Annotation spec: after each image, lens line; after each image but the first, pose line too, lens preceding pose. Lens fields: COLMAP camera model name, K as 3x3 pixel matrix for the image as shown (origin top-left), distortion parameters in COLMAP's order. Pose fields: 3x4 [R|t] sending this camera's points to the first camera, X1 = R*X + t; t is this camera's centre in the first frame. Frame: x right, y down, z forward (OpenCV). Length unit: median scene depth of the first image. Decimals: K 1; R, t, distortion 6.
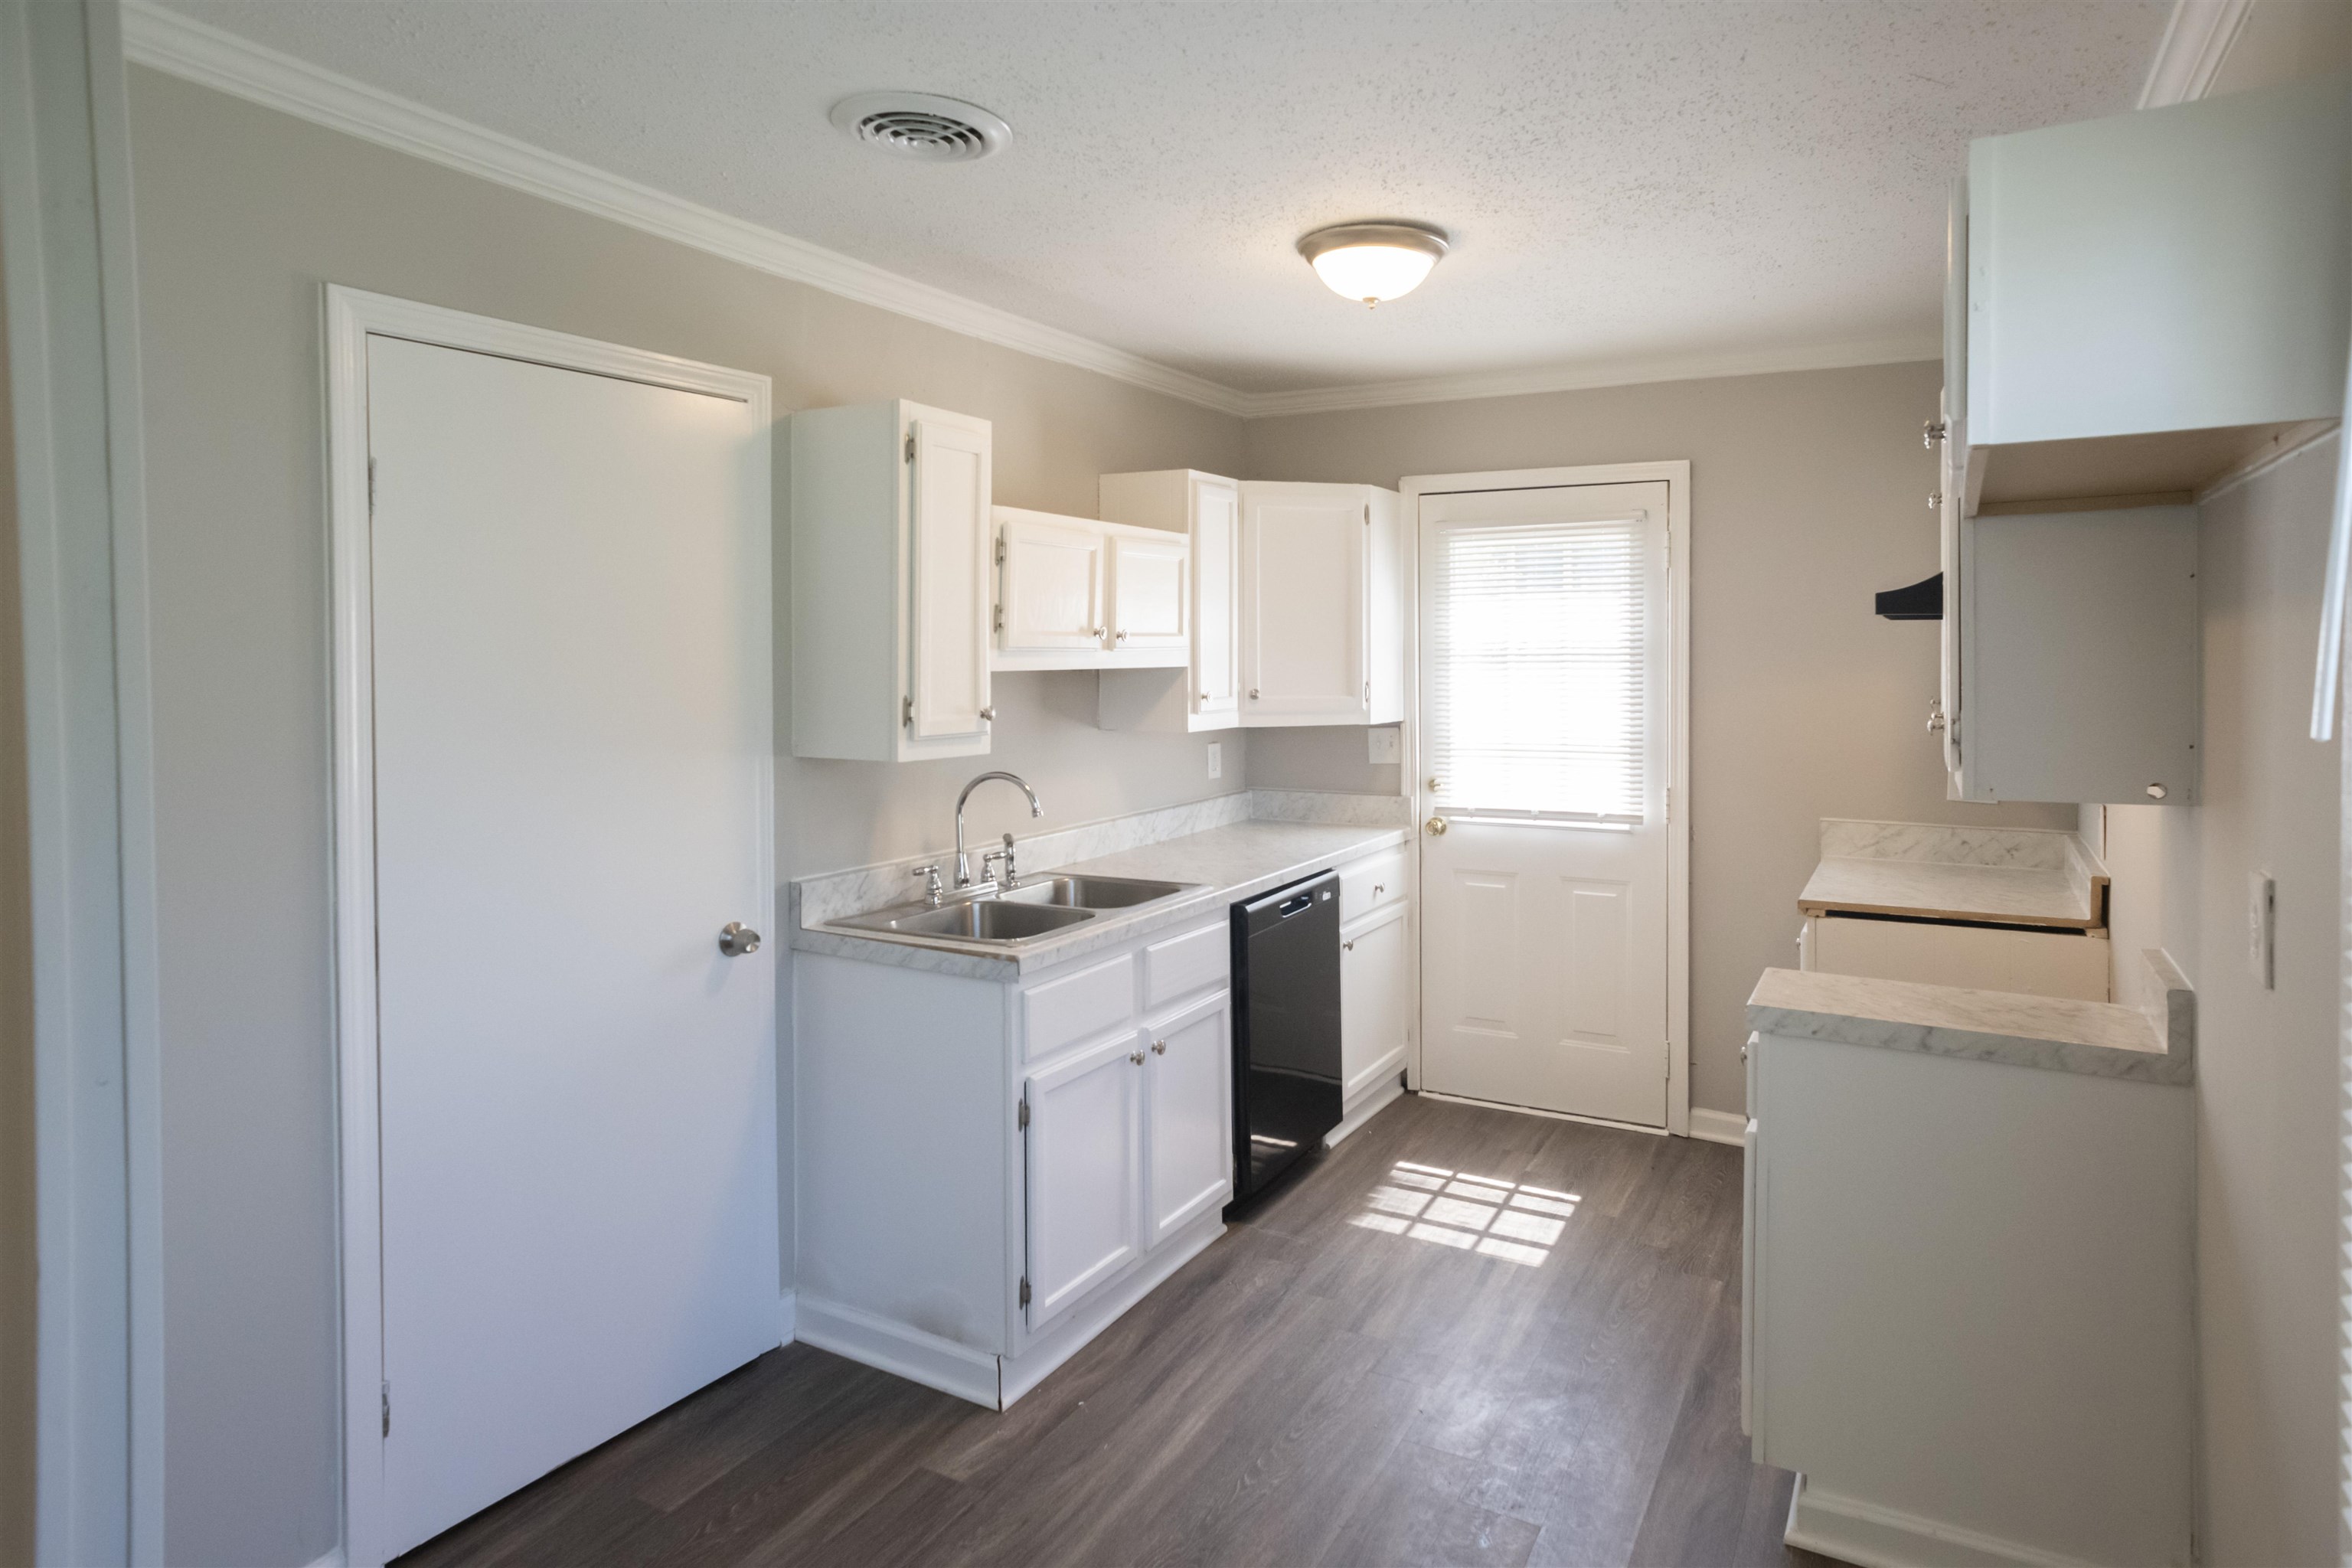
lens RADIAL K [[1334.9, 0, 1191.6], [0, 1334.9, 670.5], [0, 0, 1]] dist [-0.033995, 0.030838]
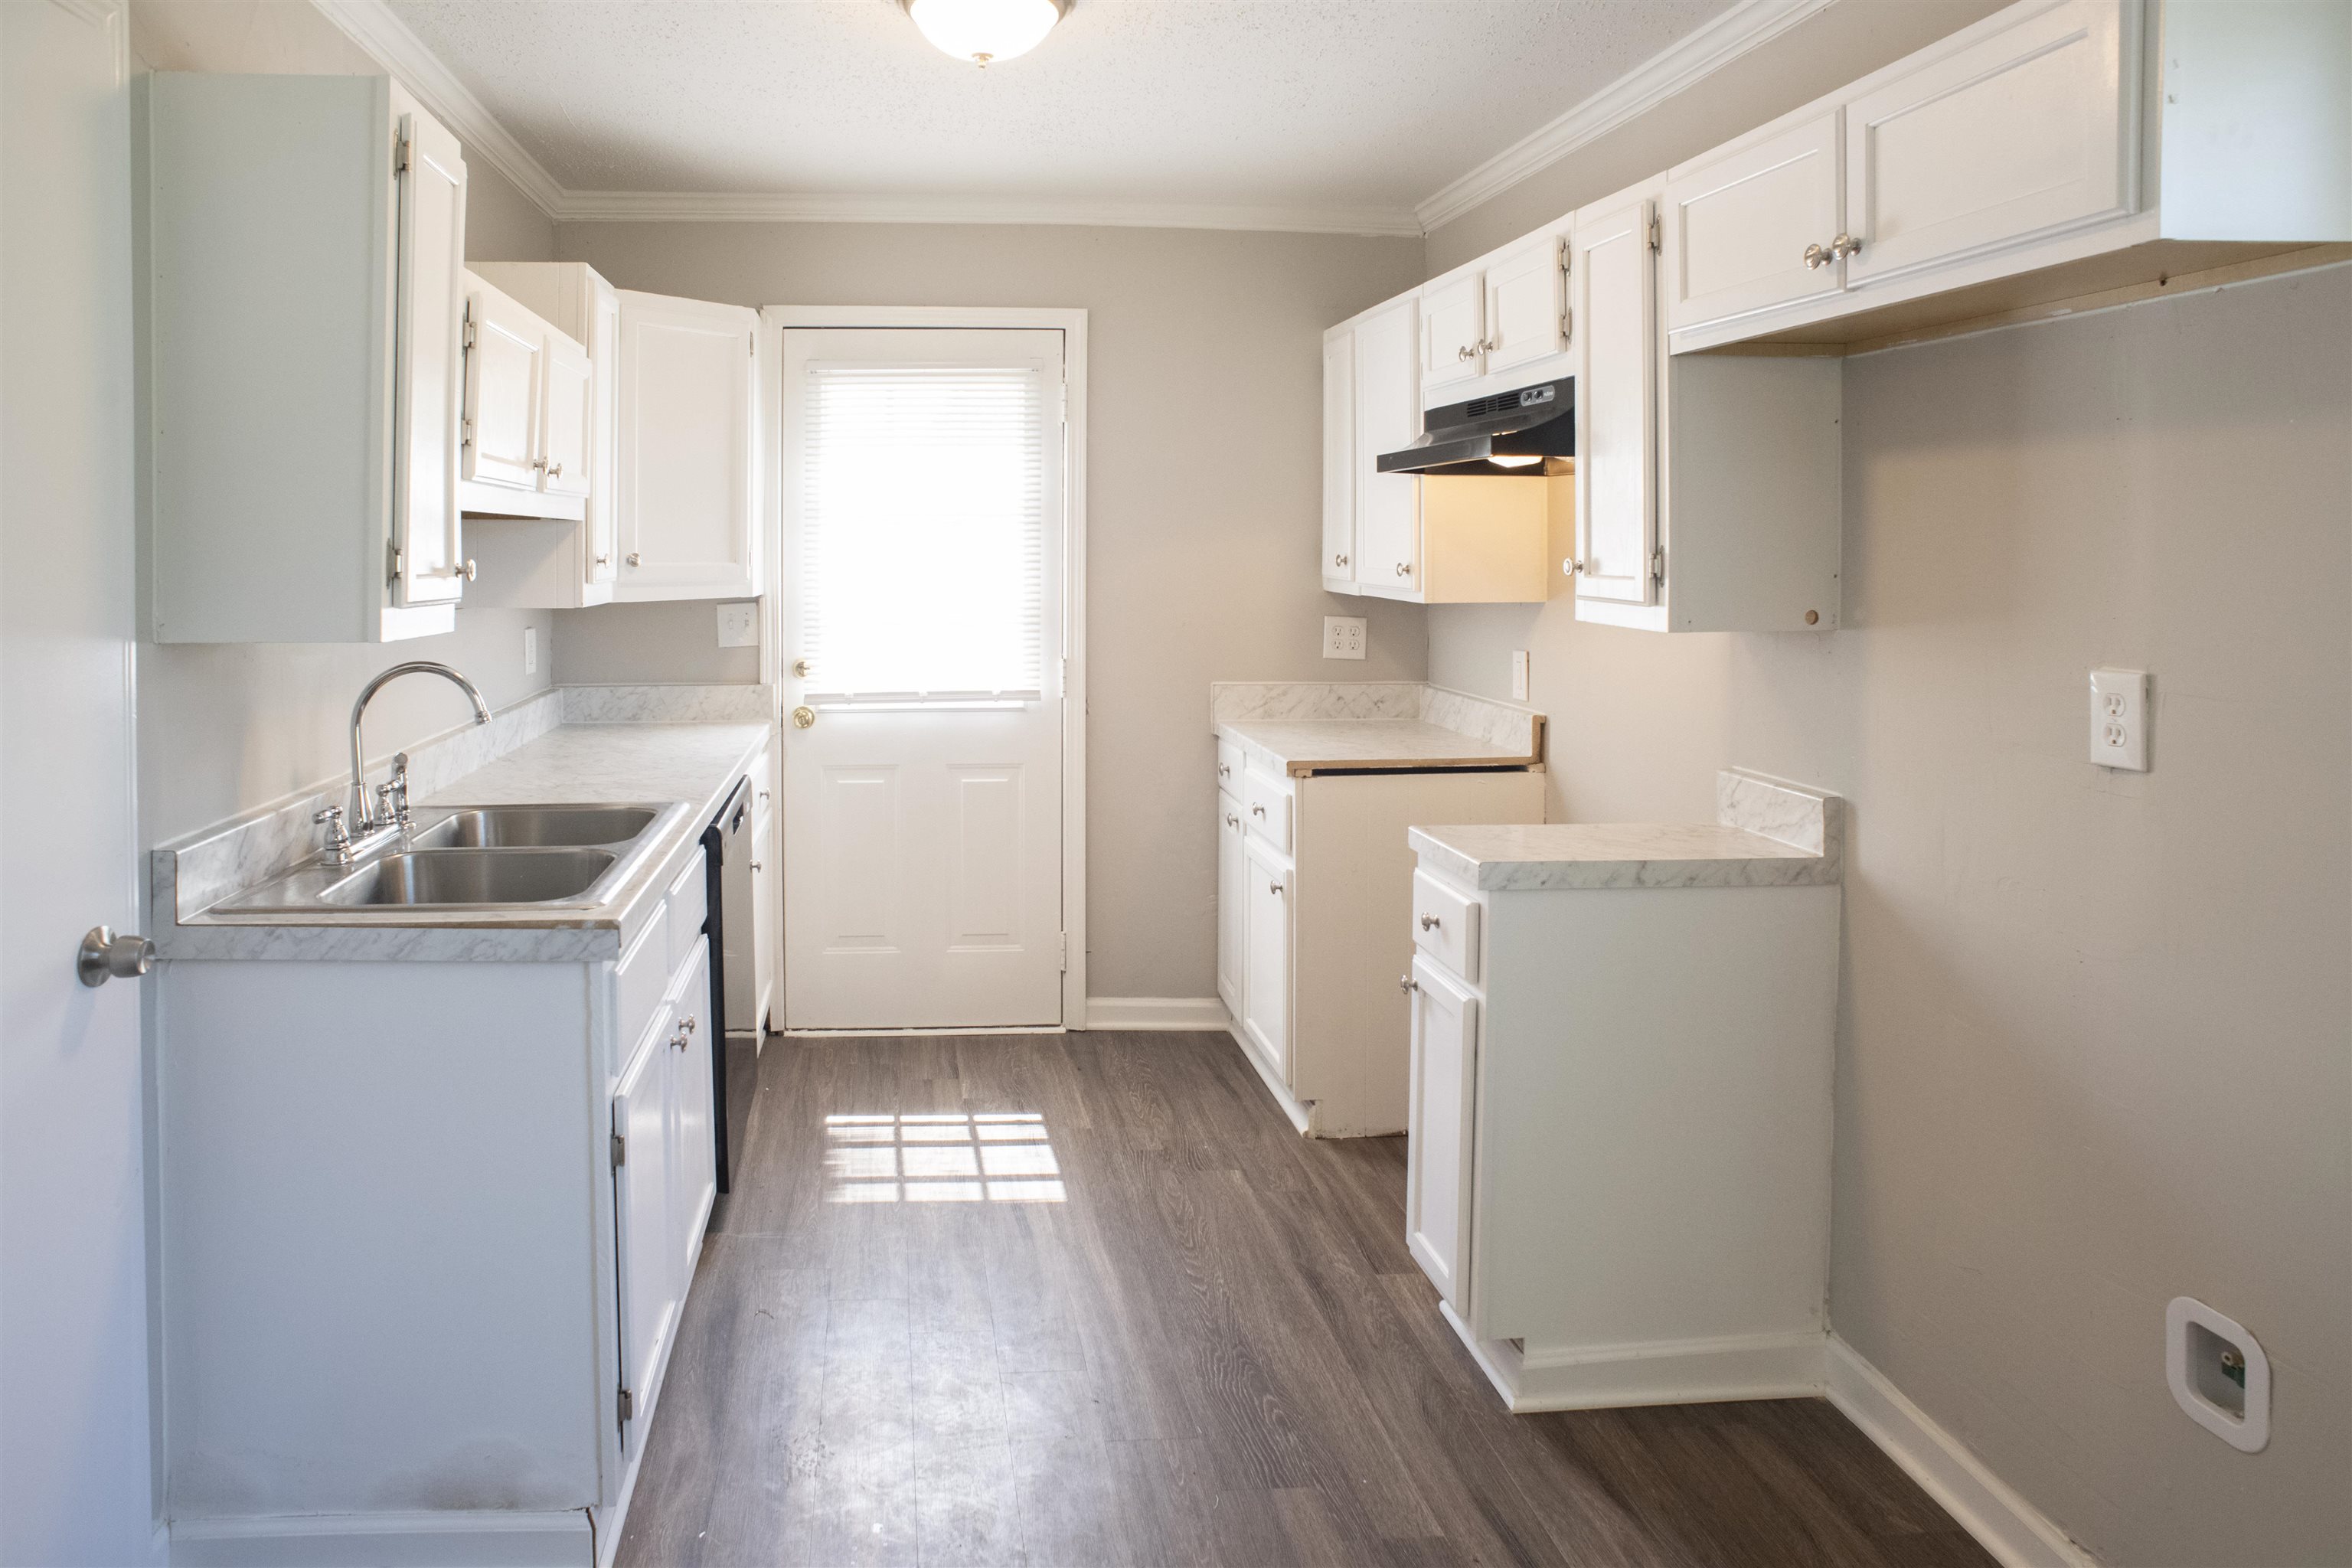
lens RADIAL K [[1430.5, 0, 950.4], [0, 1430.5, 568.1], [0, 0, 1]] dist [-0.044810, 0.003618]
pose [[0.854204, -0.005866, 0.519905, -0.272995], [0.006025, 0.999981, 0.001384, 0.026811], [-0.519903, 0.001950, 0.854223, 0.222070]]
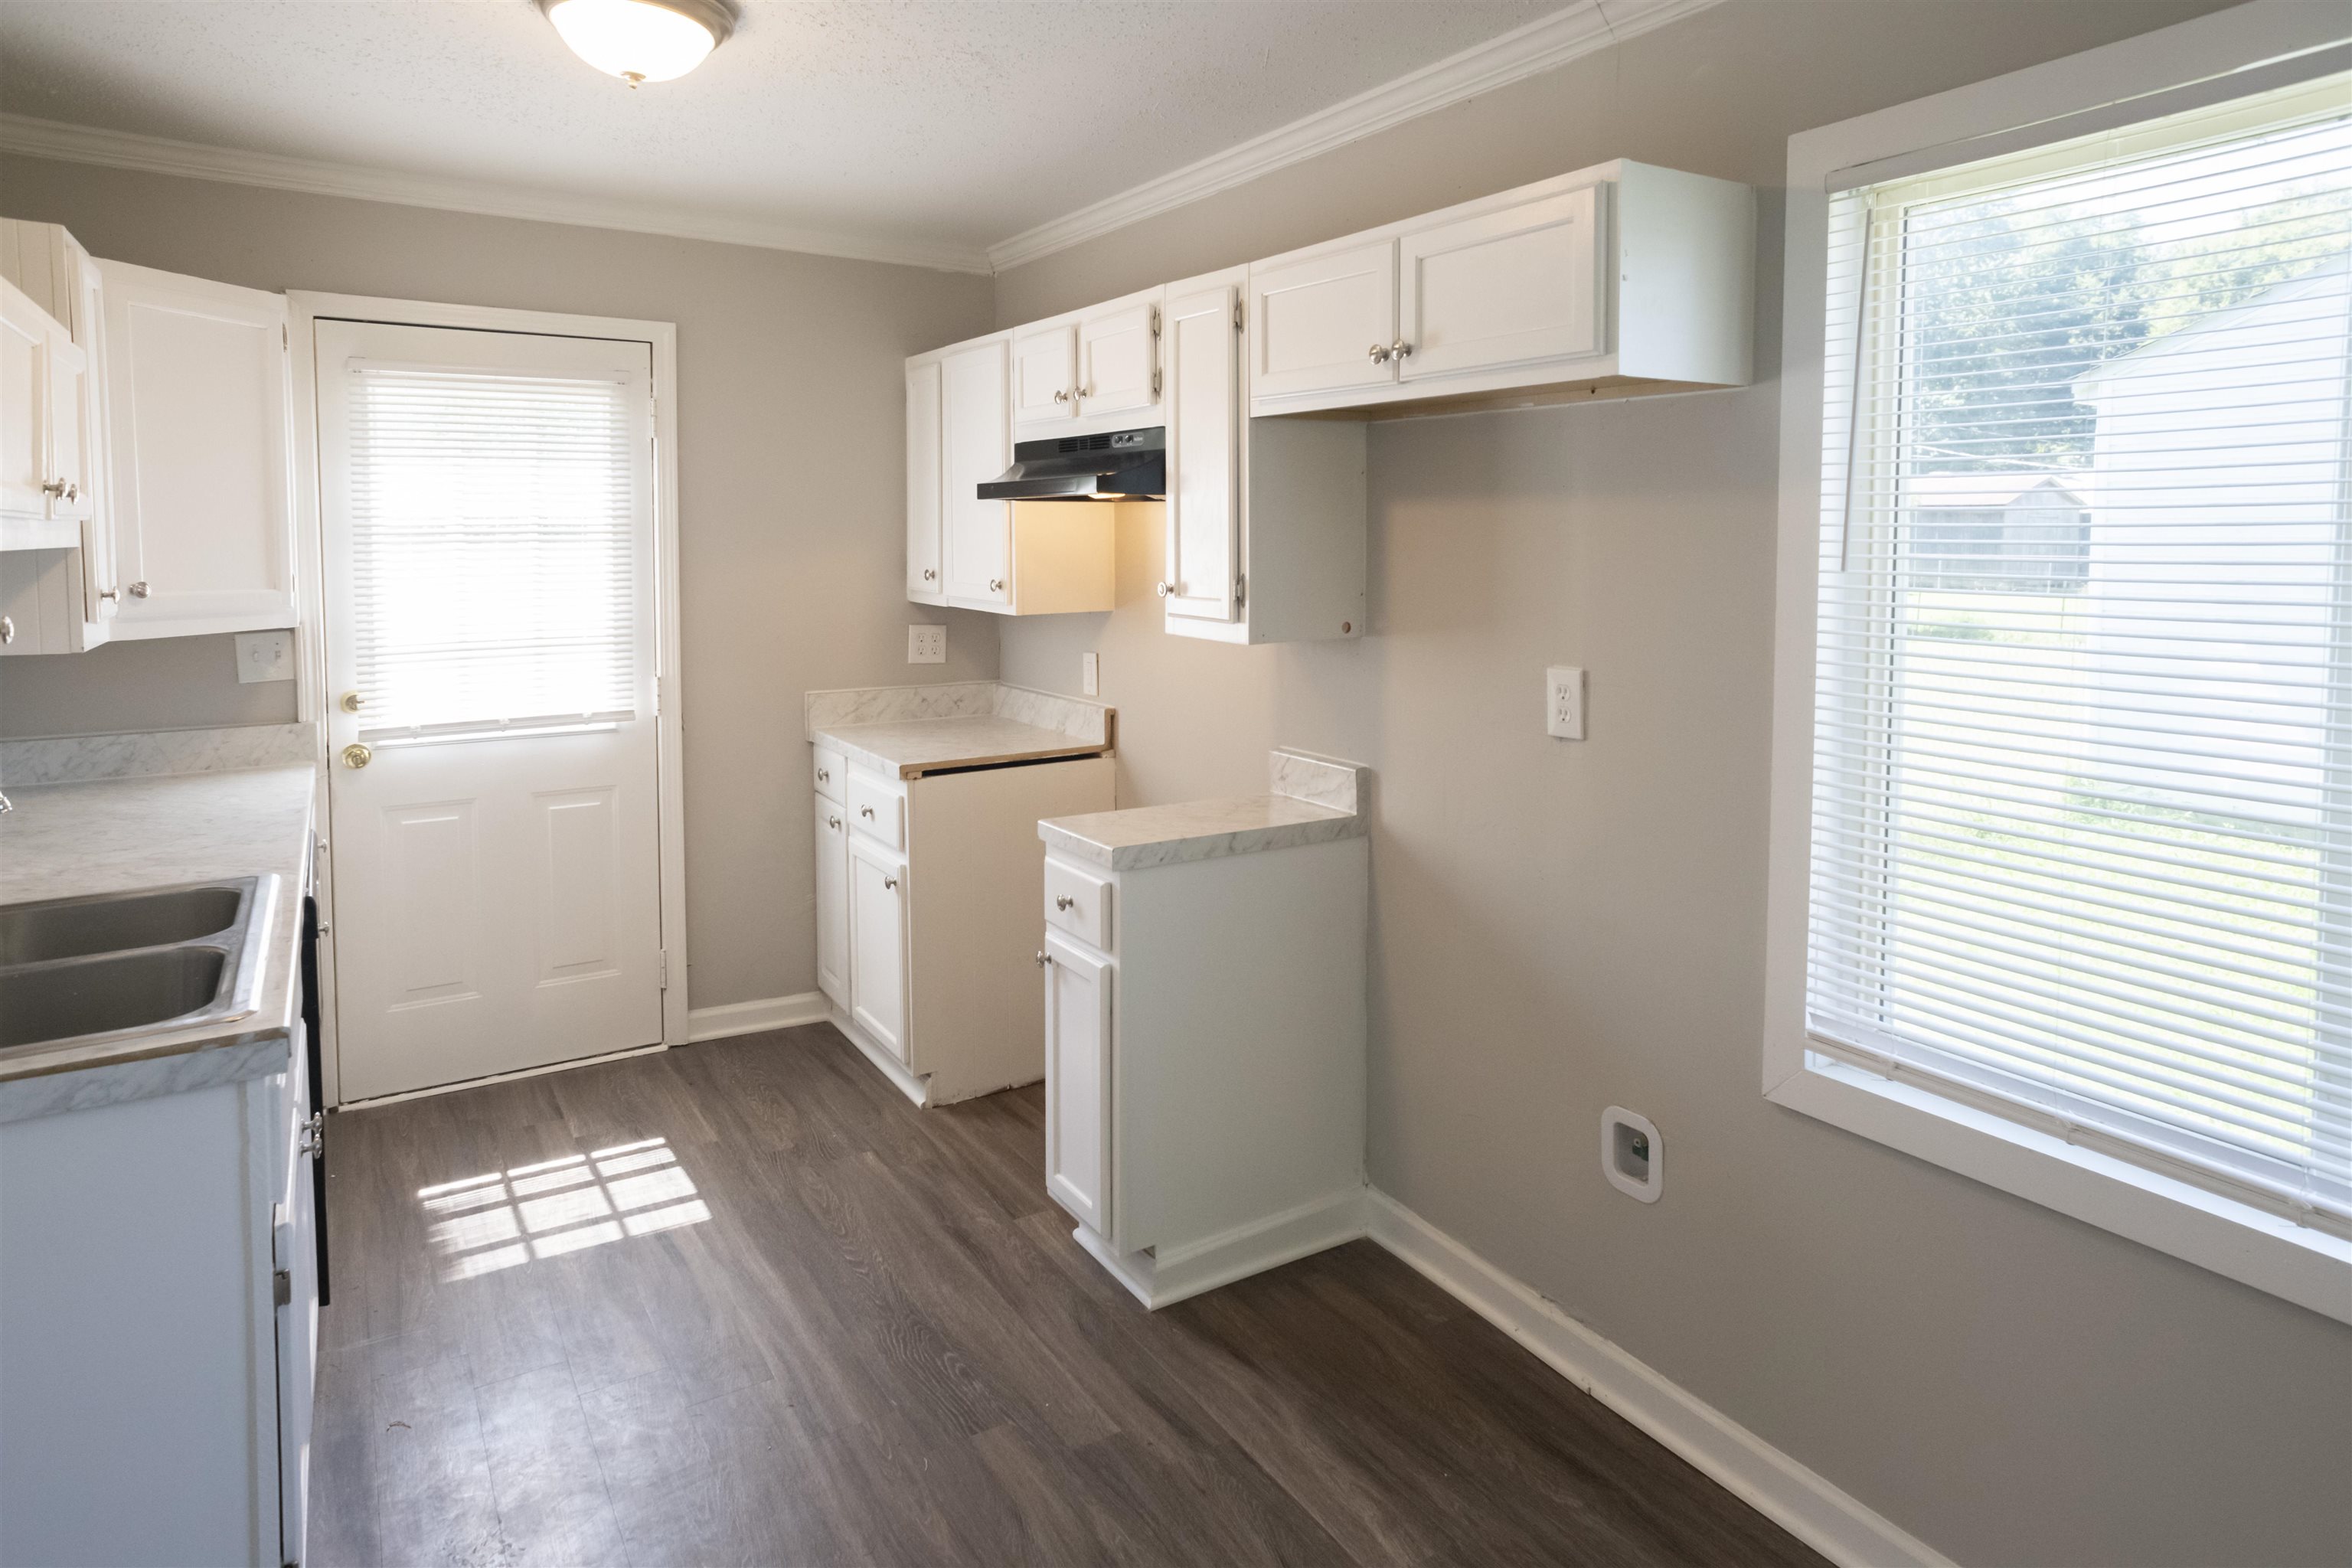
lens RADIAL K [[1373.9, 0, 1163.2], [0, 1373.9, 597.6], [0, 0, 1]] dist [-0.018785, 0.027280]
pose [[0.493298, -0.038142, 0.869024, -0.349961], [0.012665, 0.999247, 0.036668, 0.003225], [-0.869768, -0.007082, 0.493410, 0.268147]]
